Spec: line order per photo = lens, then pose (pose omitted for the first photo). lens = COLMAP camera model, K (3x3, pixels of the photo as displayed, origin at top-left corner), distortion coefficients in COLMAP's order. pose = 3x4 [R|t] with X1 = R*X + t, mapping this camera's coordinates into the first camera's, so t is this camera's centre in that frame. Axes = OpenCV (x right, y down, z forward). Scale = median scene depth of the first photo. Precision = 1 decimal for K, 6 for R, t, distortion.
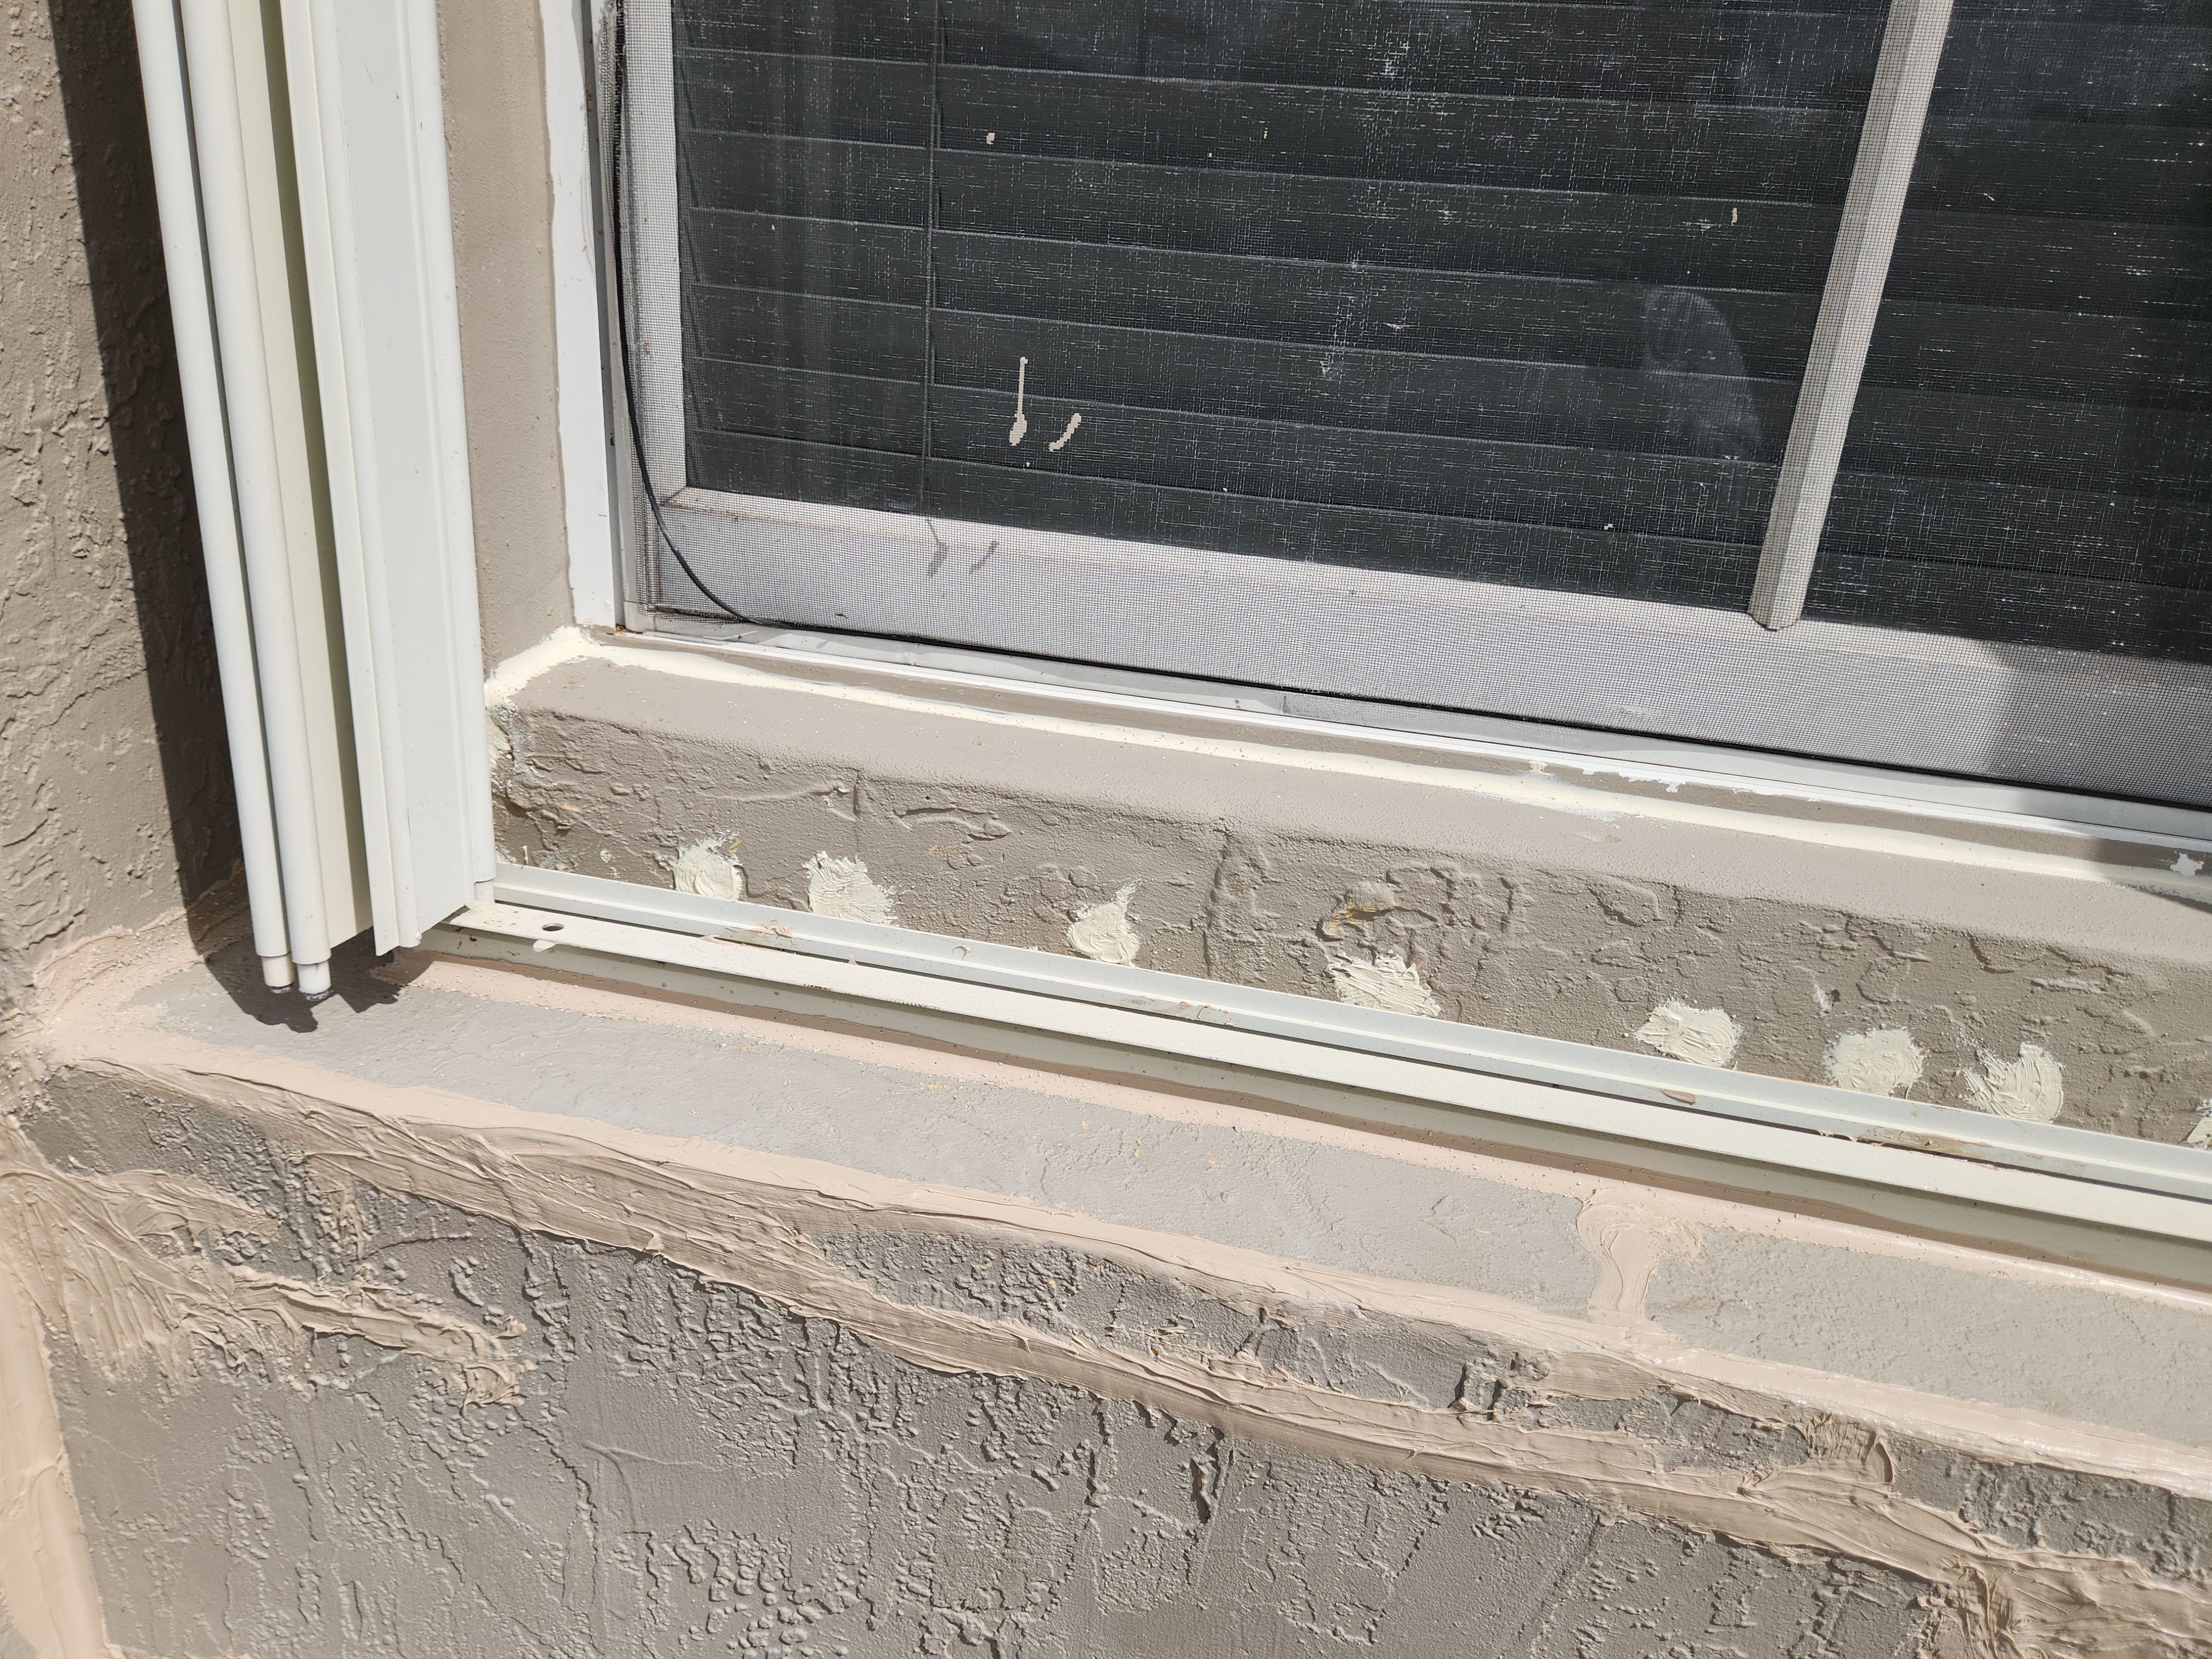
lens RADIAL K [[1468.3, 0, 1106.0], [0, 1468.3, 829.5], [0, 0, 1]] dist [0.056130, -0.047019]
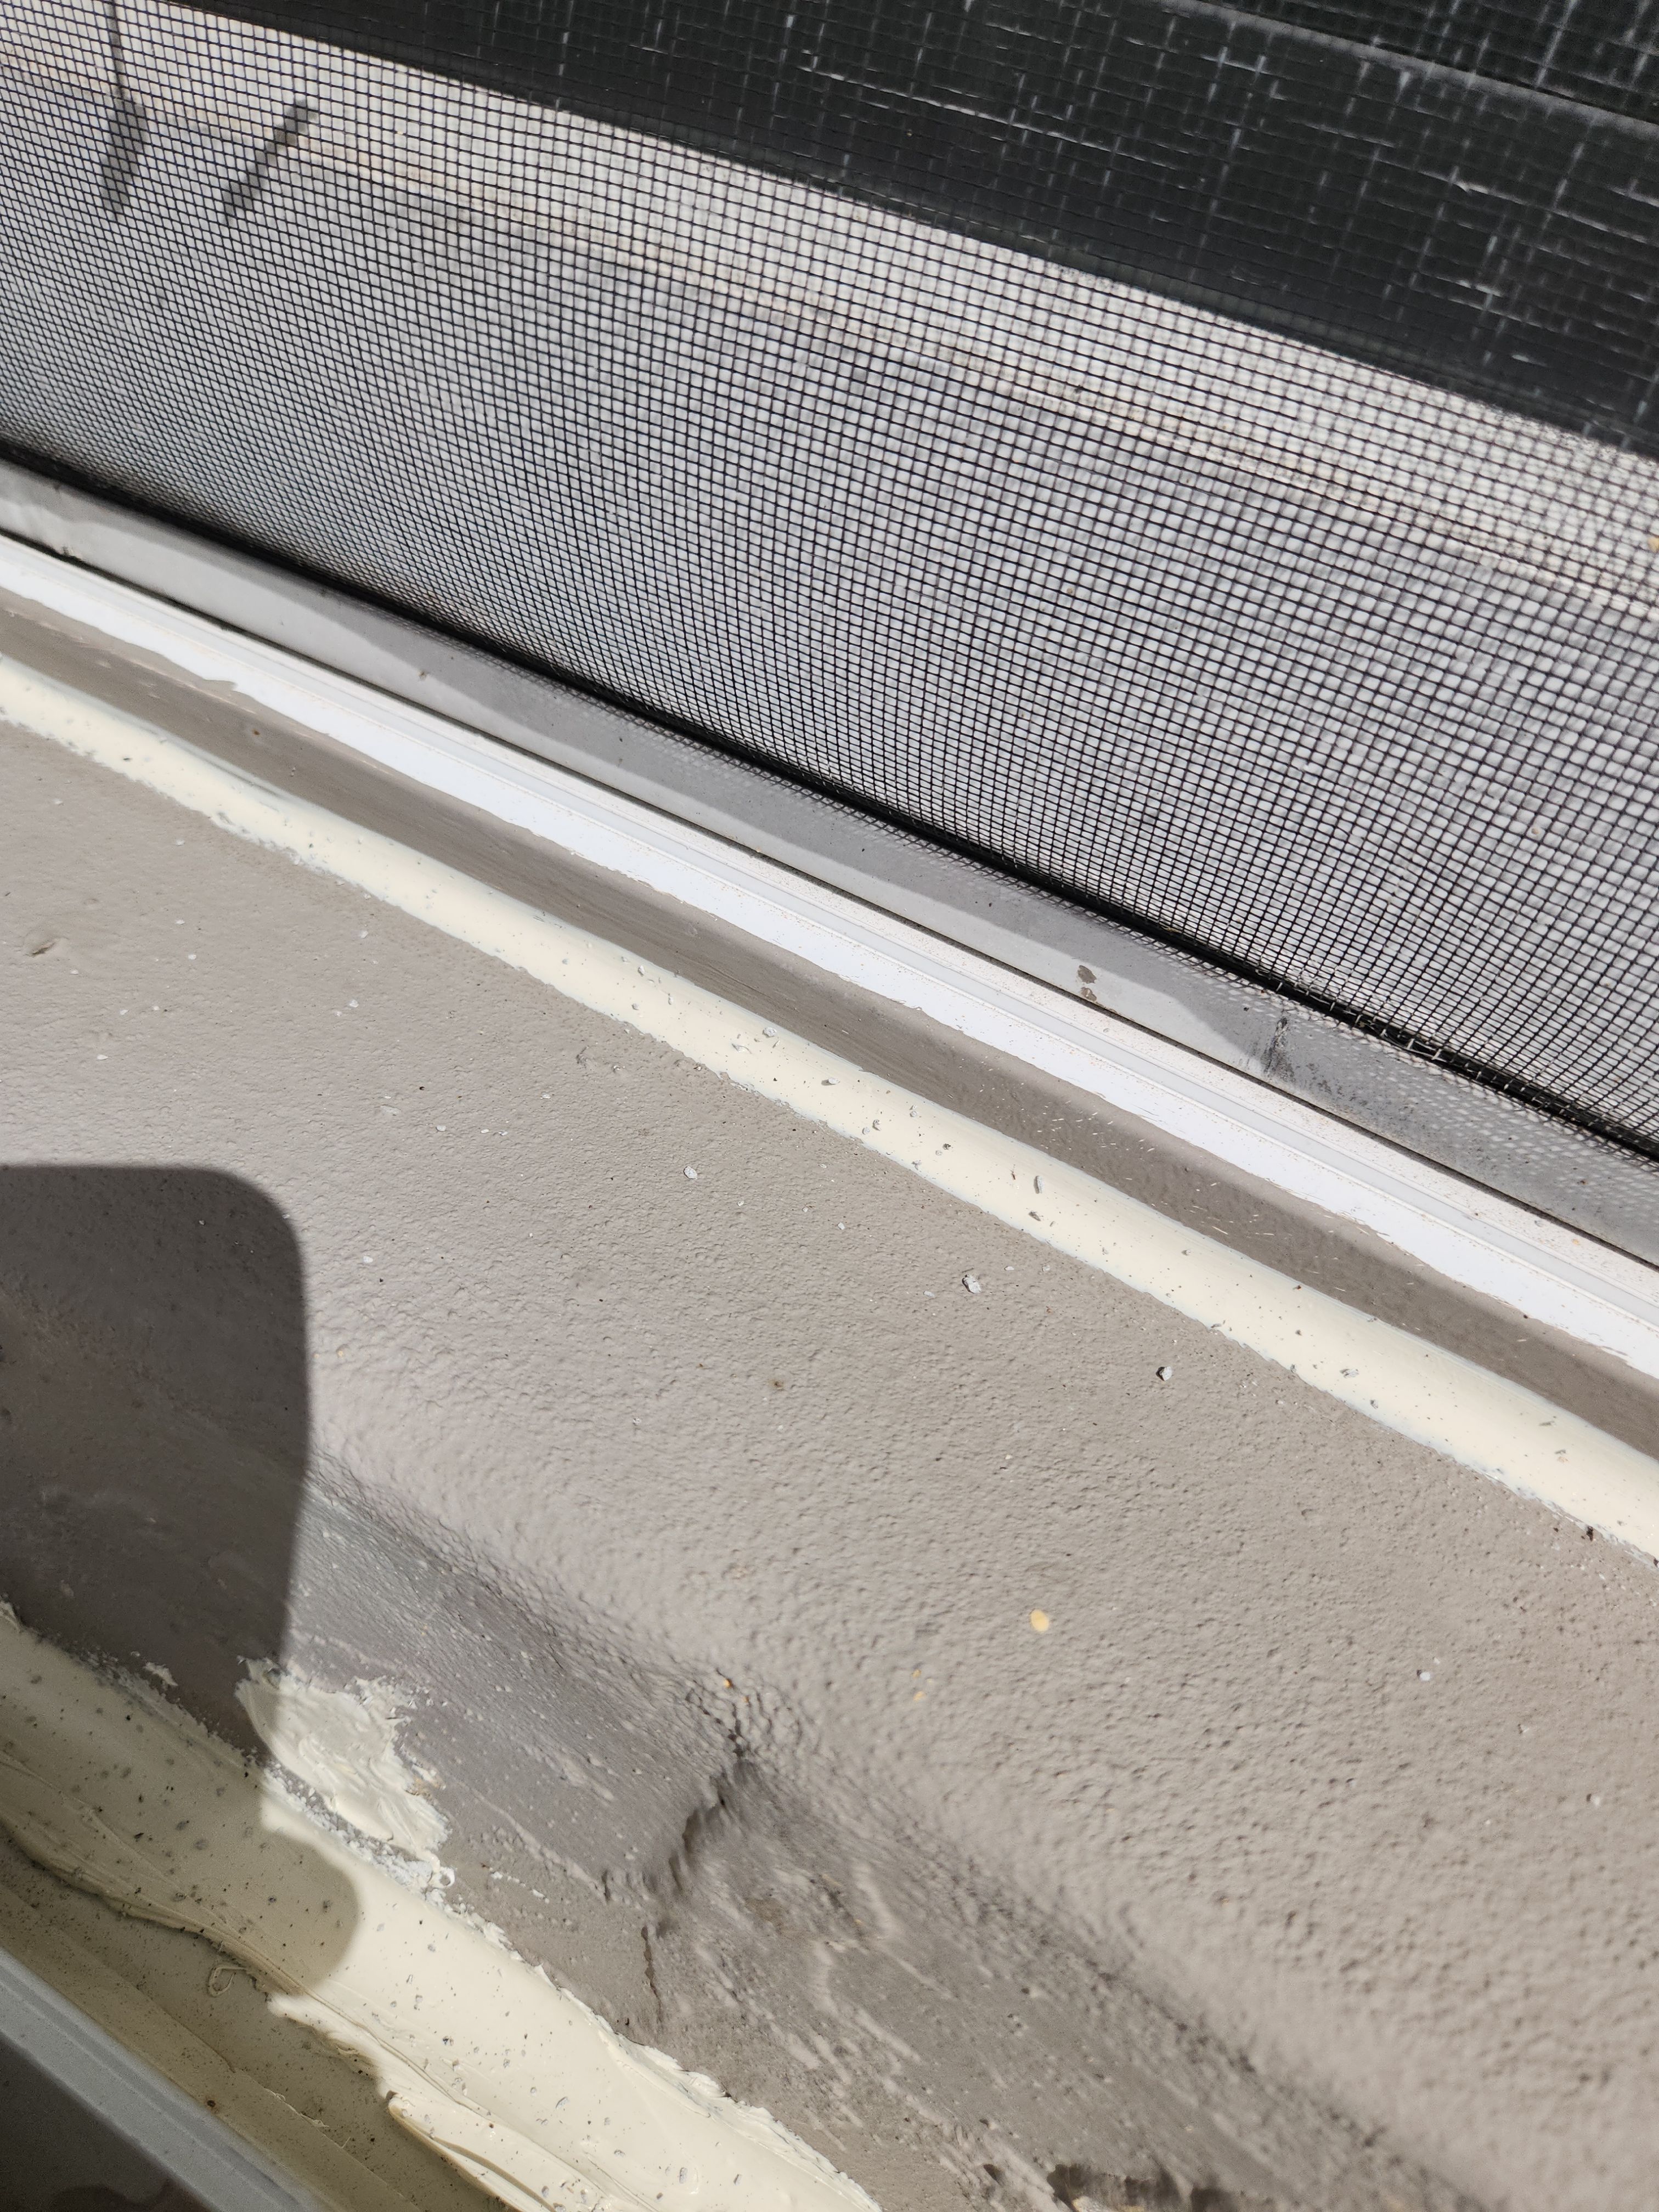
lens RADIAL K [[1468.3, 0, 829.5], [0, 1468.3, 1106.0], [0, 0, 1]] dist [0.056130, -0.047019]
pose [[0.945580, 0.265435, -0.188212, 0.121260], [-0.187015, 0.916664, 0.353204, -0.177360], [0.266279, -0.298784, 0.916419, 0.913205]]
